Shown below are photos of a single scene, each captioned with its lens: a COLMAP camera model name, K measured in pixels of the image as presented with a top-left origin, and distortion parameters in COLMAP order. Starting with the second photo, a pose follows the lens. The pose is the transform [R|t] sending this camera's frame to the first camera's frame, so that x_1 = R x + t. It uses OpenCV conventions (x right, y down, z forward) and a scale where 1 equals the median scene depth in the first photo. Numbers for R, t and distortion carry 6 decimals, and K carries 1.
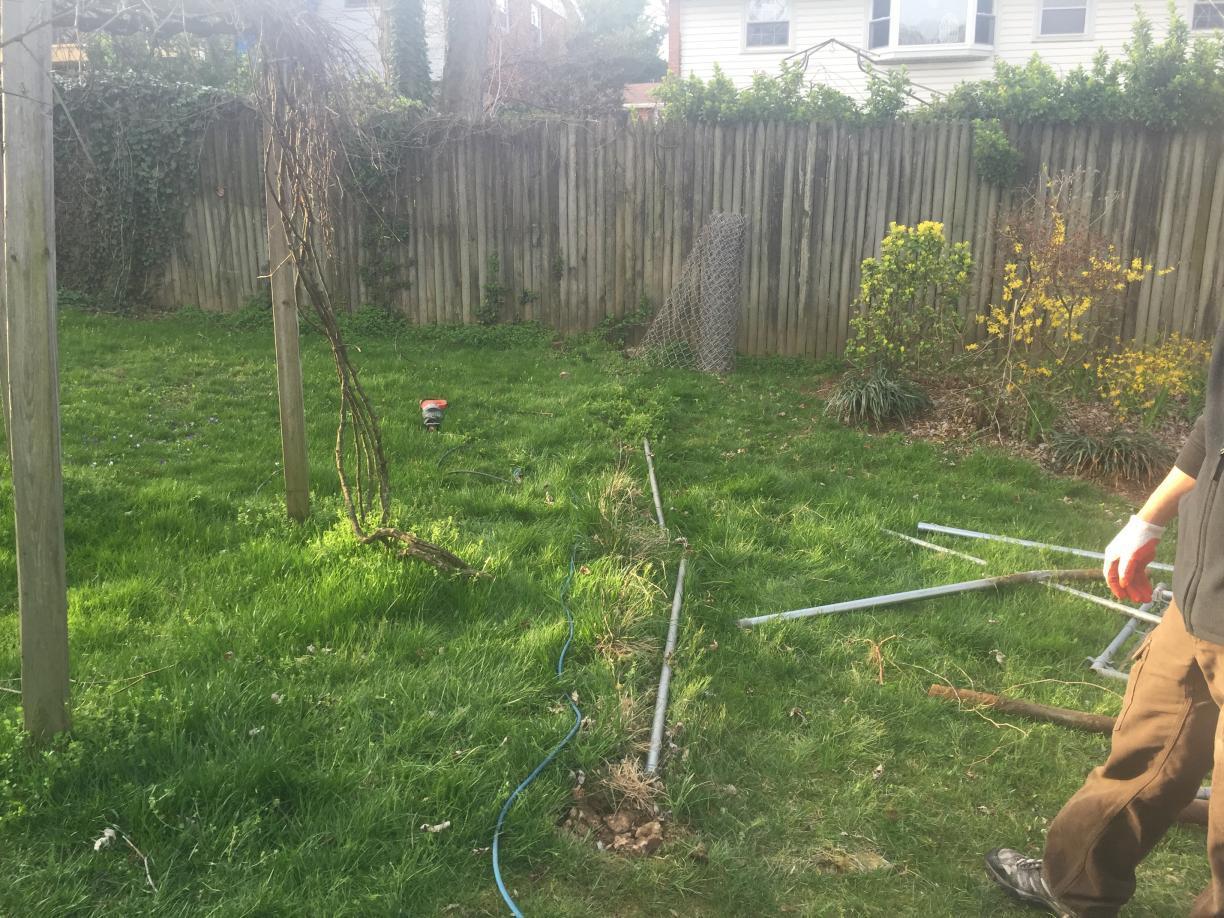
lens RADIAL K [[1044.9, 0, 612.0], [0, 1044.9, 459.0], [0, 0, 1]] dist [0.082162, -0.134849]
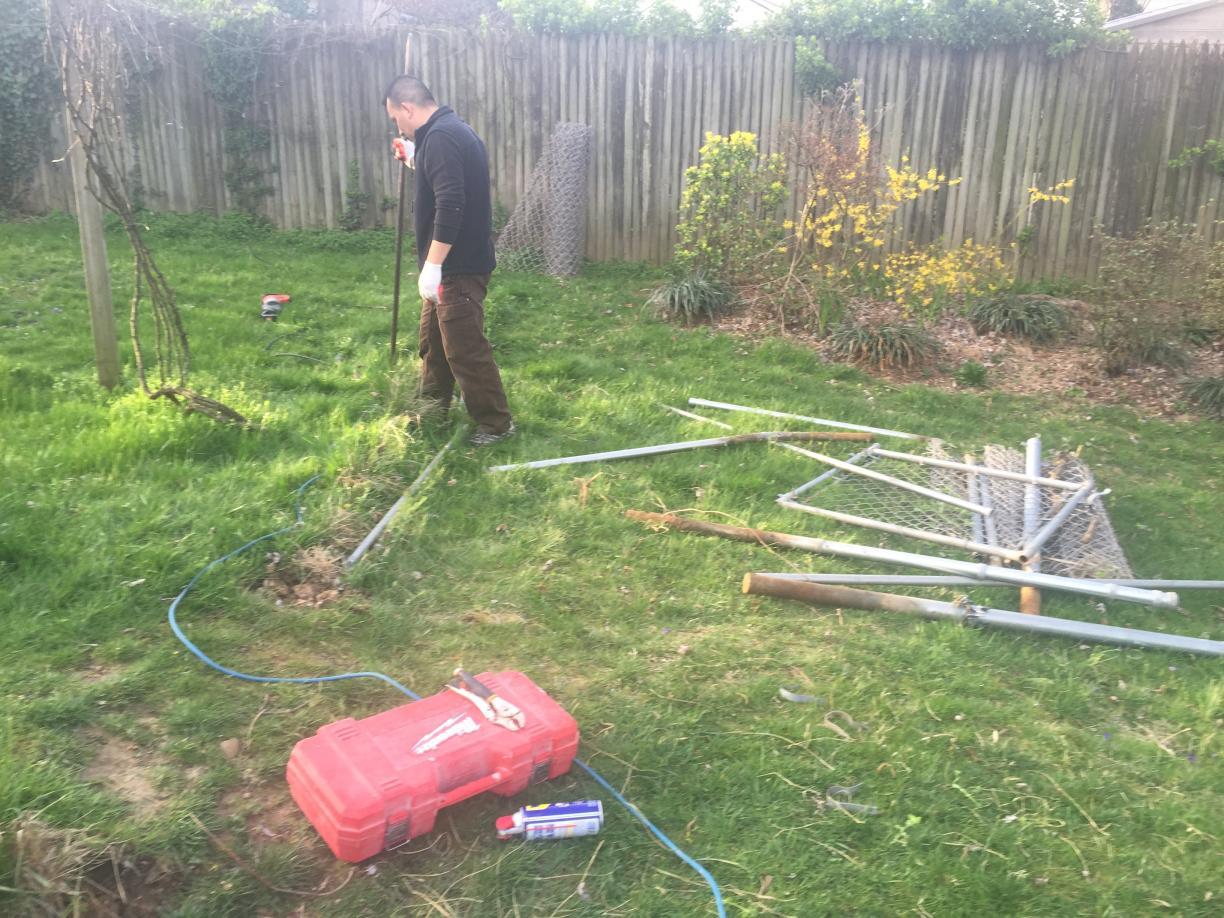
lens RADIAL K [[1044.9, 0, 612.0], [0, 1044.9, 459.0], [0, 0, 1]] dist [0.082162, -0.134849]
pose [[0.998546, -0.003673, 0.053783, 0.108971], [0.000116, 0.997821, 0.065982, 0.038170], [-0.053908, -0.065880, 0.996370, -0.090590]]
